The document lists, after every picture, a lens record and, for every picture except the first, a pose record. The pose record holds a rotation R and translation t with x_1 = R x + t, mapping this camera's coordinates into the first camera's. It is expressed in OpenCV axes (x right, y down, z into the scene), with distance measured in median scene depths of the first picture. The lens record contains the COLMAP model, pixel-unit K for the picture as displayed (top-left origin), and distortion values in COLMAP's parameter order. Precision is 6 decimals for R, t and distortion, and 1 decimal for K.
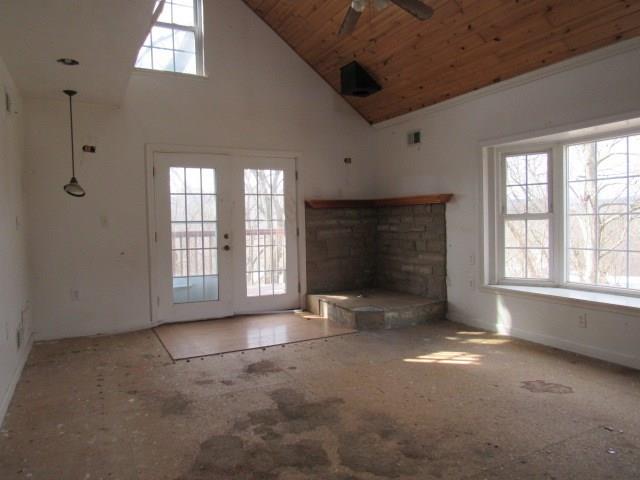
lens RADIAL K [[457.0, 0, 320.2], [0, 457.0, 239.0], [0, 0, 1]] dist [-0.032102, 0.000258]
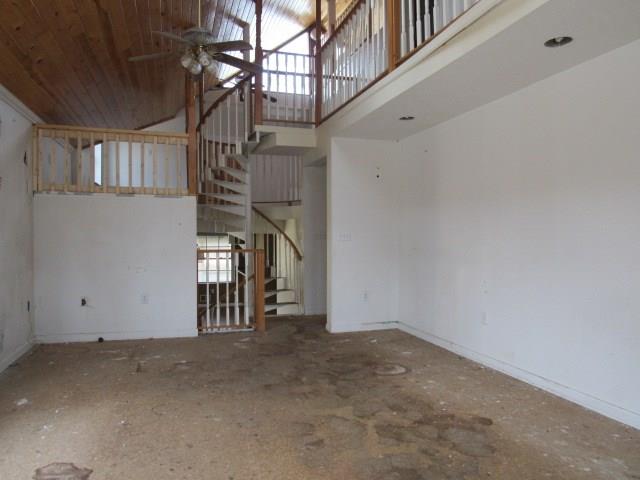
lens RADIAL K [[457.0, 0, 319.7], [0, 457.0, 238.2], [0, 0, 1]] dist [-0.032102, 0.000258]
pose [[-0.984486, 0.022798, 0.173974, -0.054854], [0.030191, 0.998745, 0.039969, -0.086358], [-0.172844, 0.044601, -0.983939, 2.034429]]
